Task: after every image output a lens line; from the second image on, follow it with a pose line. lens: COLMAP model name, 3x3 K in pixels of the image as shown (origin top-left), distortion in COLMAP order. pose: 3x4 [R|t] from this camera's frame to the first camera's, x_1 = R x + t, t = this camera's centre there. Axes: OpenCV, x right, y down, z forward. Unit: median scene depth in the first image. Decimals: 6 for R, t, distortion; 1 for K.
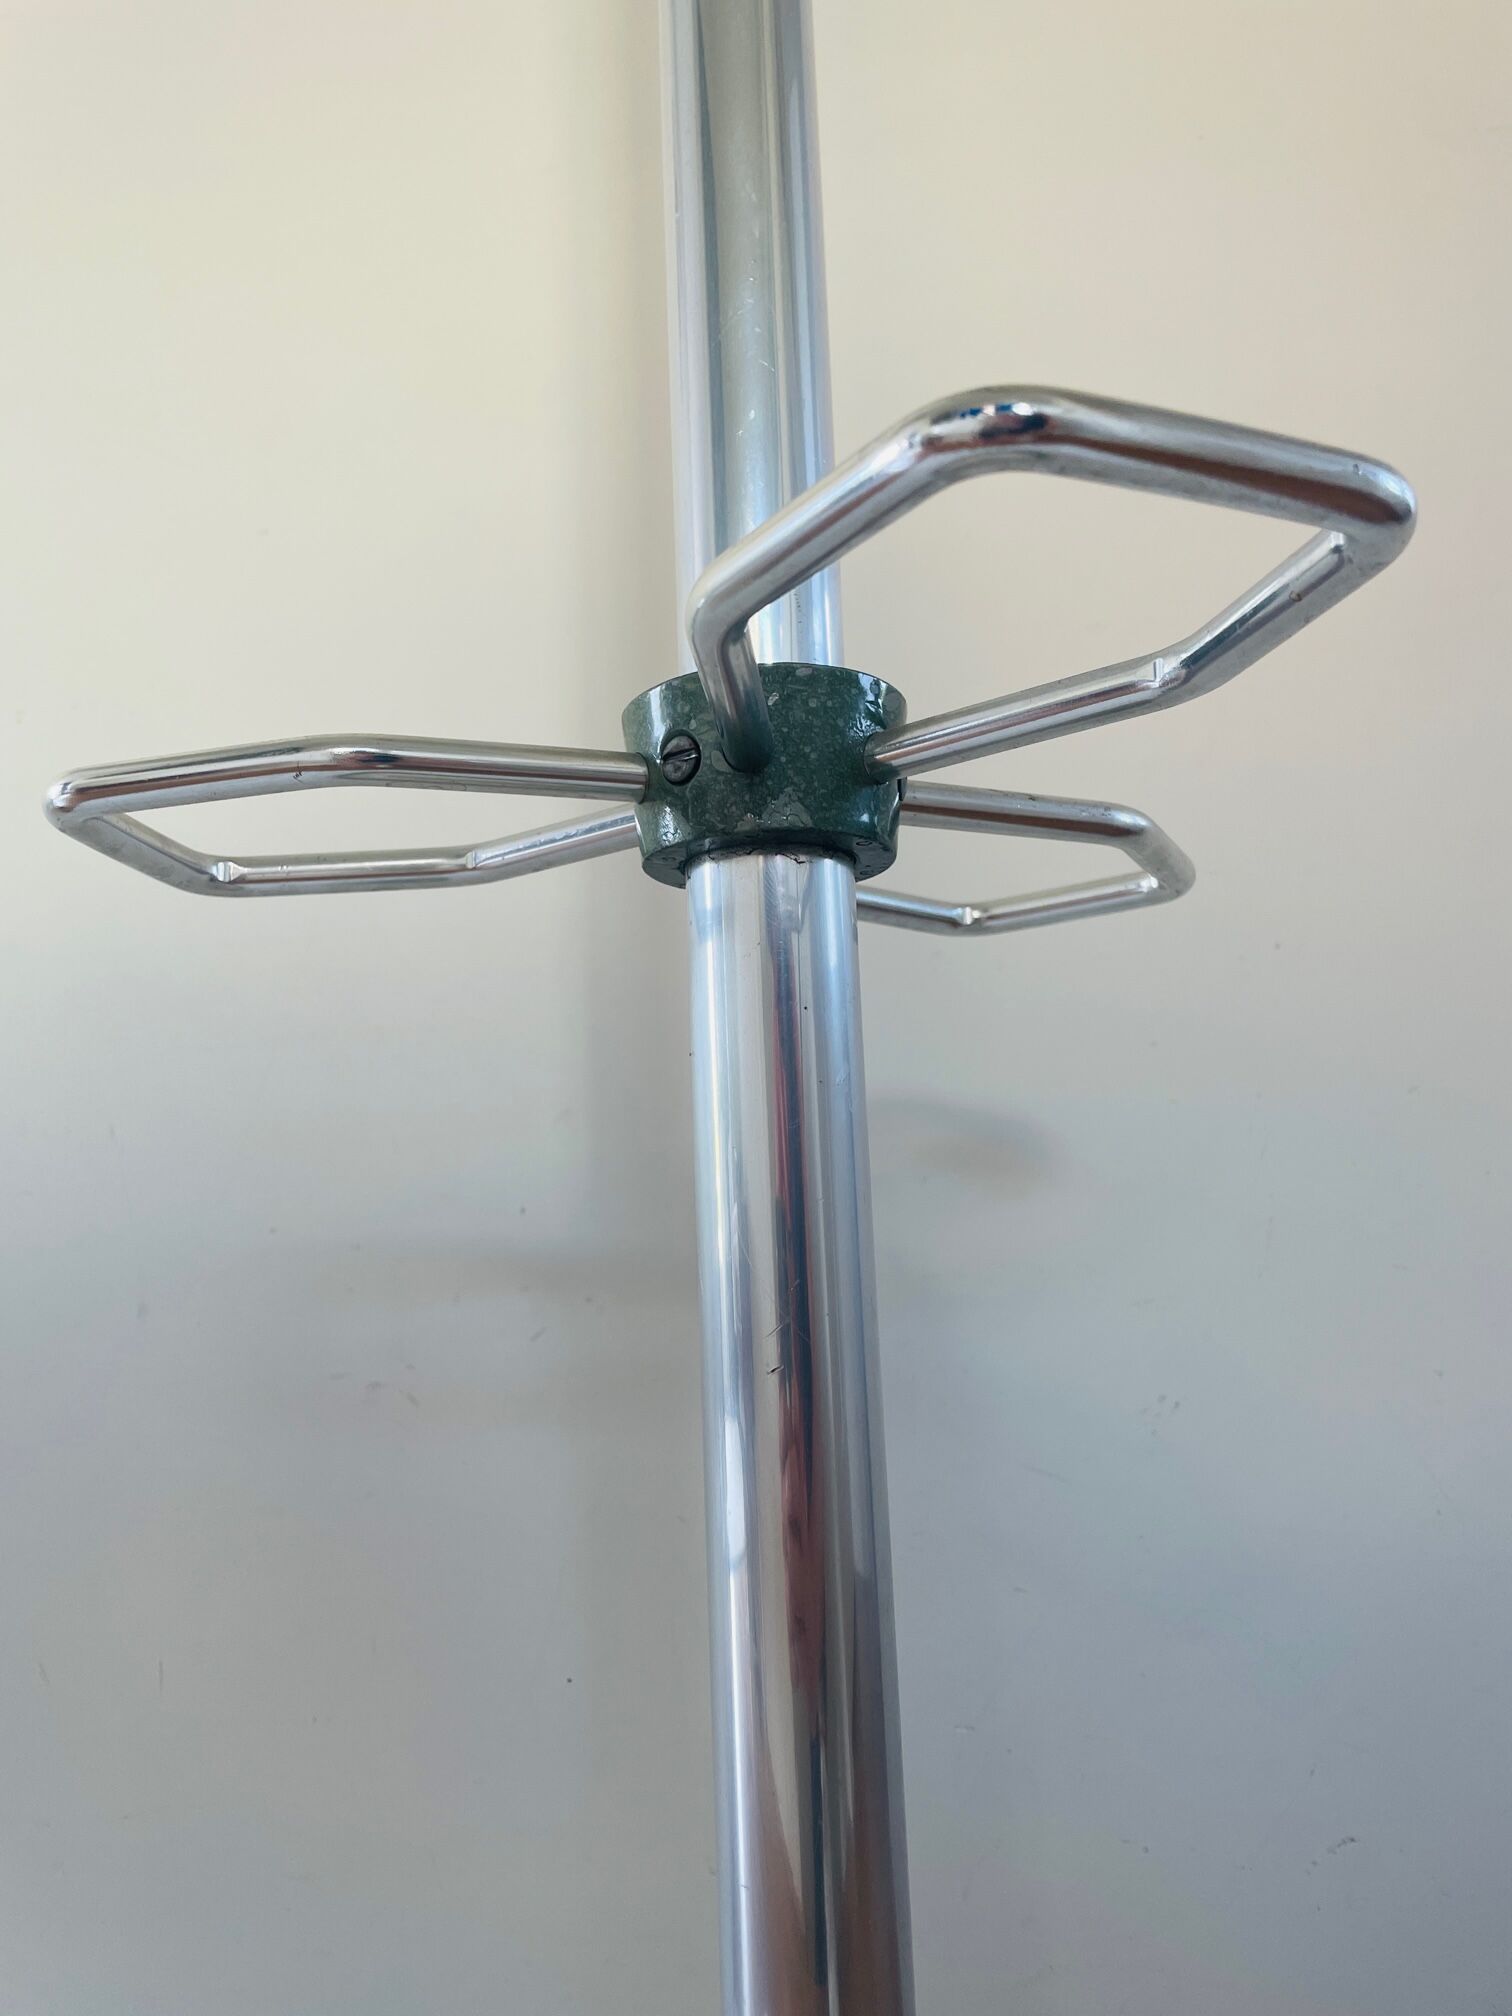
lens RADIAL K [[1527.6, 0, 756.0], [0, 1527.6, 1008.0], [0, 0, 1]] dist [0.001646, -0.000566]
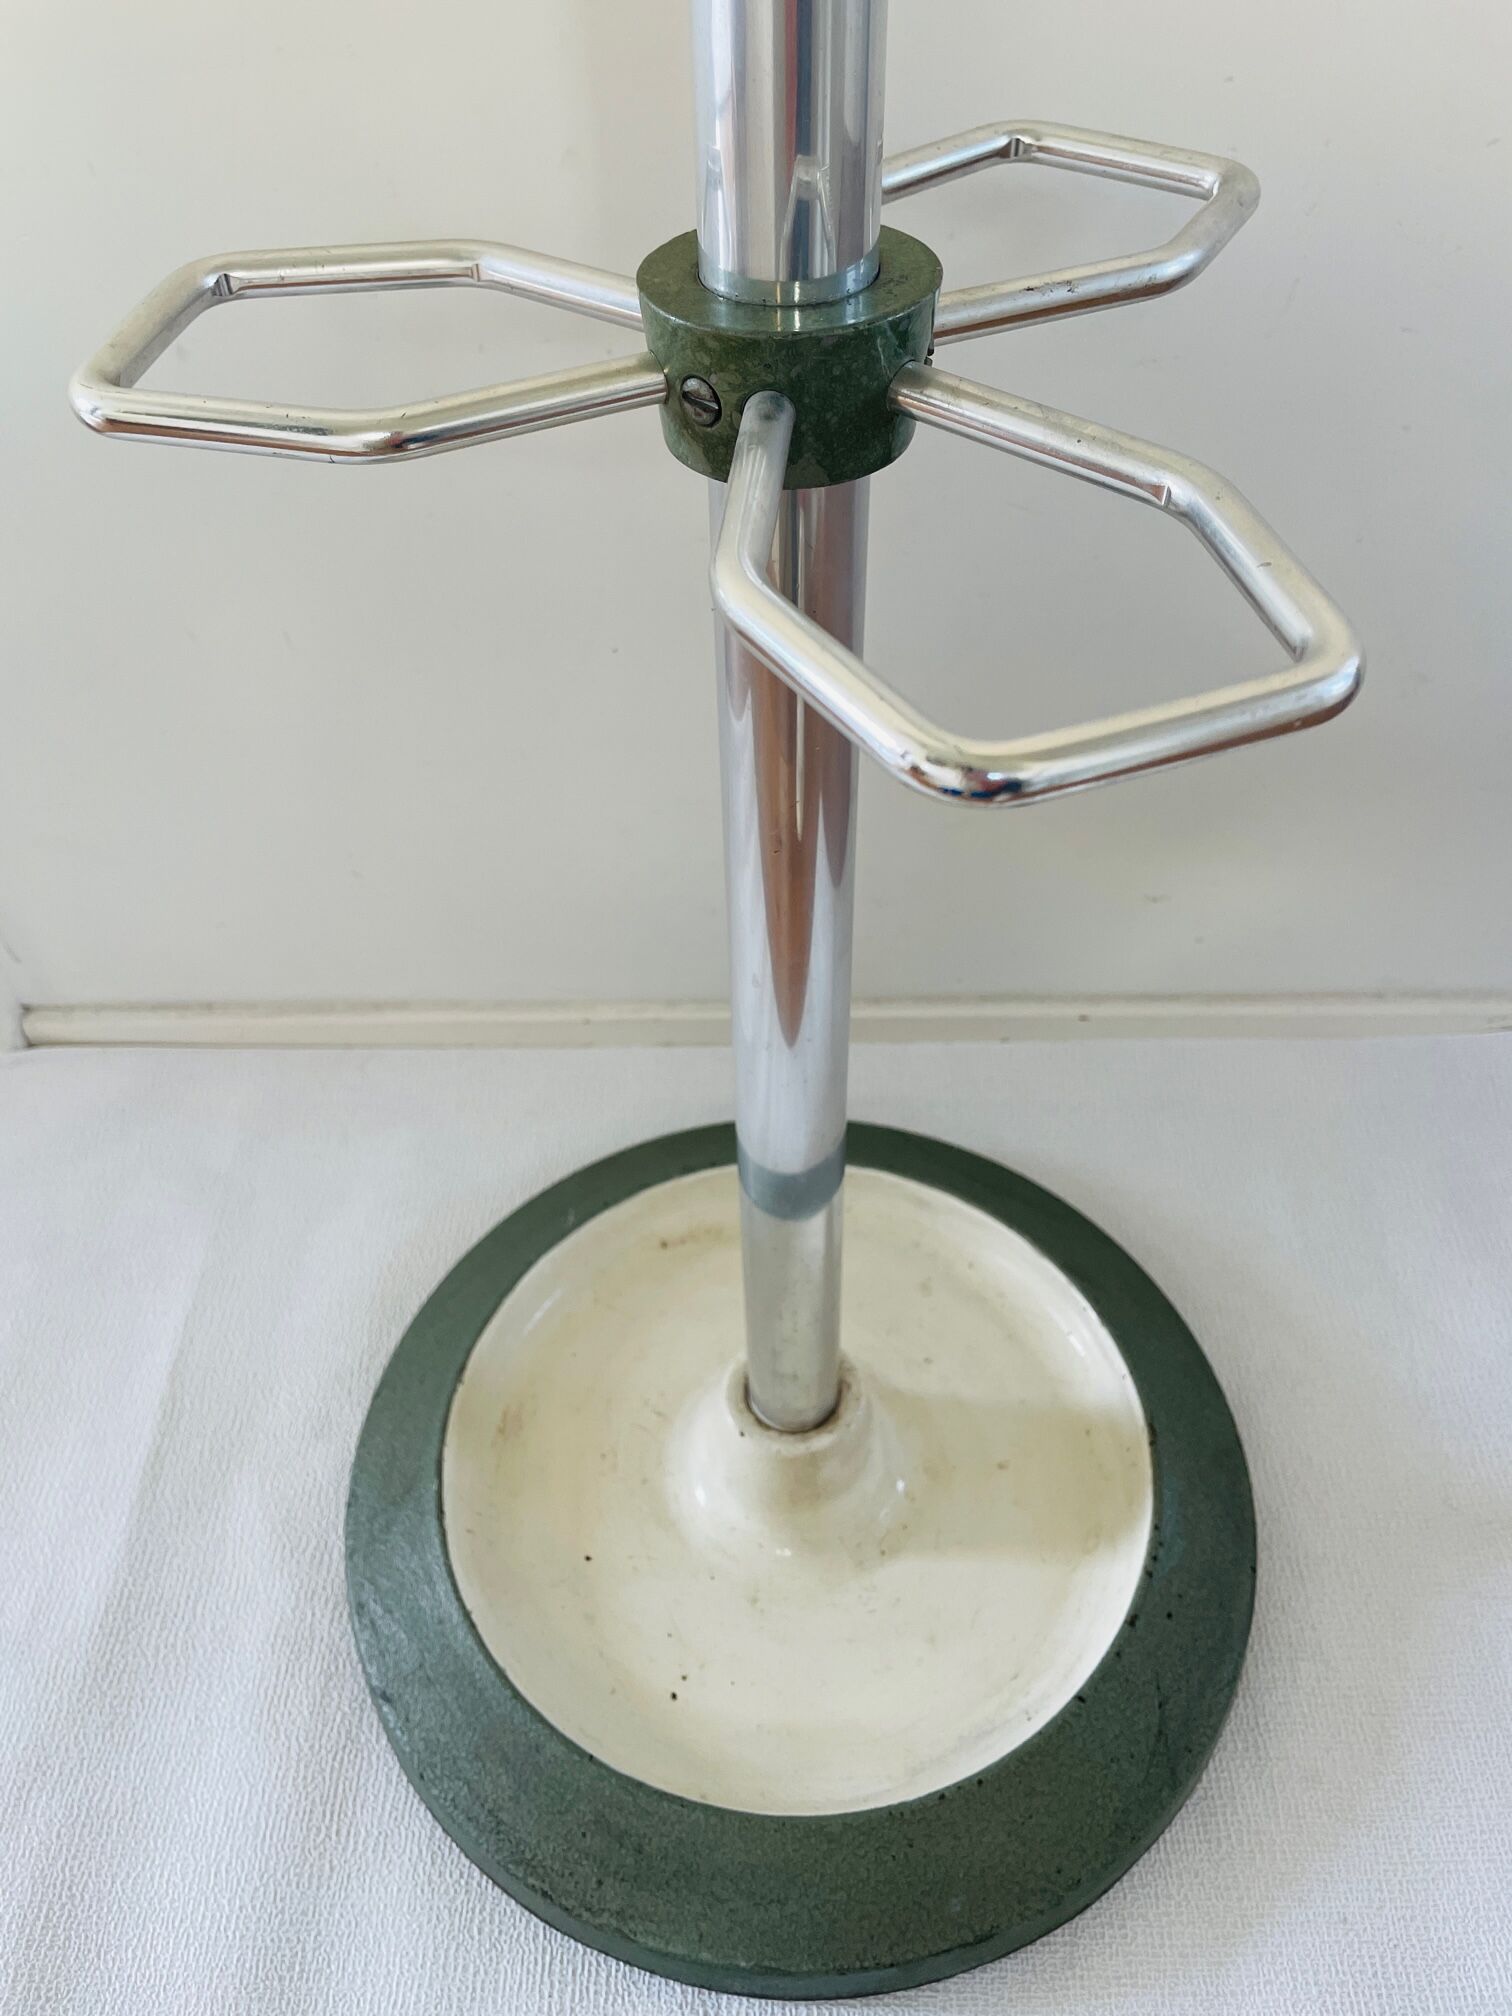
lens RADIAL K [[1527.6, 0, 756.0], [0, 1527.6, 1008.0], [0, 0, 1]] dist [0.001646, -0.000566]
pose [[0.999745, 0.008414, 0.020962, -0.030670], [-0.022340, 0.505388, 0.862603, -0.809329], [-0.003336, -0.862851, 0.505447, 0.147727]]
